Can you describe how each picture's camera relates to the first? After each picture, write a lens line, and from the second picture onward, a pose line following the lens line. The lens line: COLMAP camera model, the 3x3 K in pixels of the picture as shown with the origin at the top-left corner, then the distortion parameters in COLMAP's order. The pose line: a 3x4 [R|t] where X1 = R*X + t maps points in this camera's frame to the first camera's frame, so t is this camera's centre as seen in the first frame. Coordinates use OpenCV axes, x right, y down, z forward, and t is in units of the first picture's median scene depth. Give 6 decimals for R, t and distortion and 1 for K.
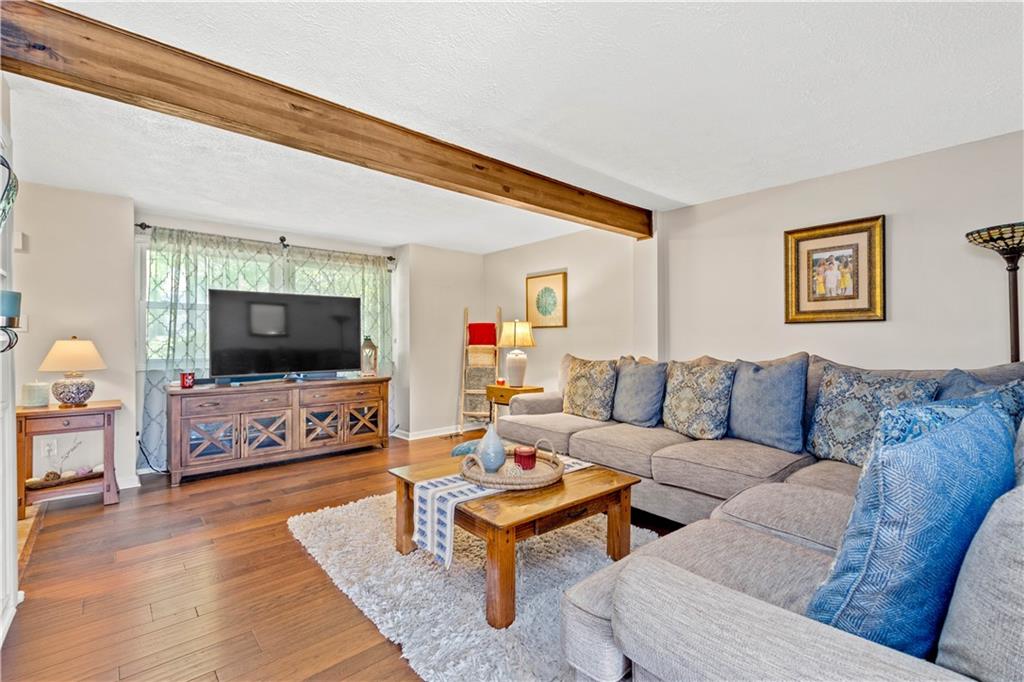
lens RADIAL K [[452.1, 0, 506.8], [0, 452.1, 336.4], [0, 0, 1]] dist [0.008345, -0.000343]
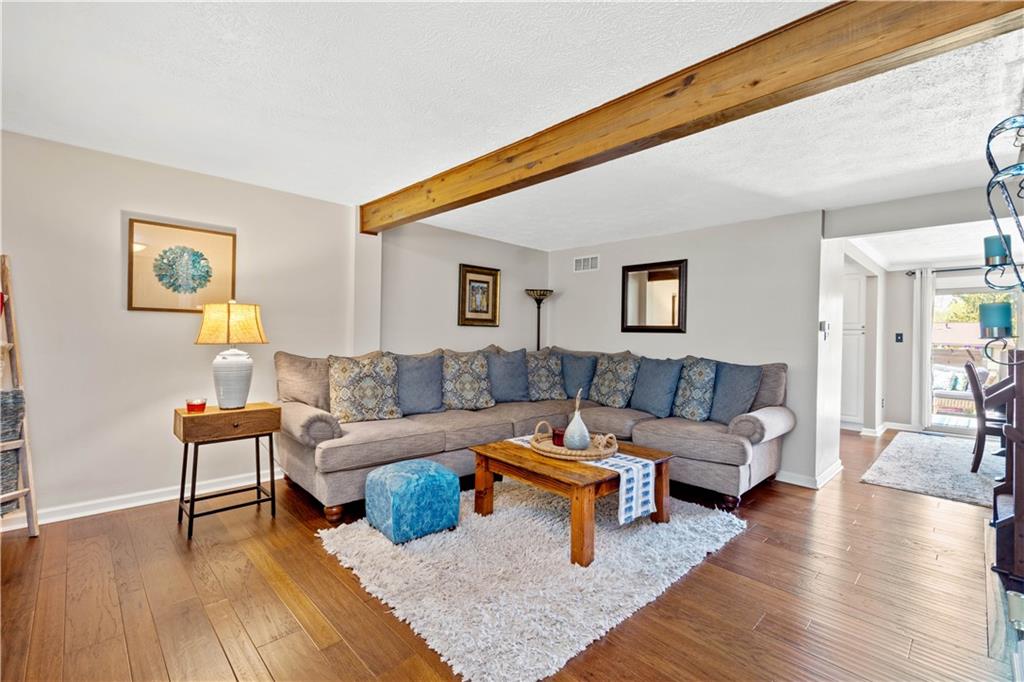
lens RADIAL K [[452.1, 0, 506.8], [0, 452.1, 336.4], [0, 0, 1]] dist [0.008345, -0.000343]
pose [[-0.048204, 0.001962, 0.998836, -0.942359], [-0.023241, 0.999725, -0.003085, 0.009163], [-0.998567, -0.023362, -0.048145, 0.993296]]
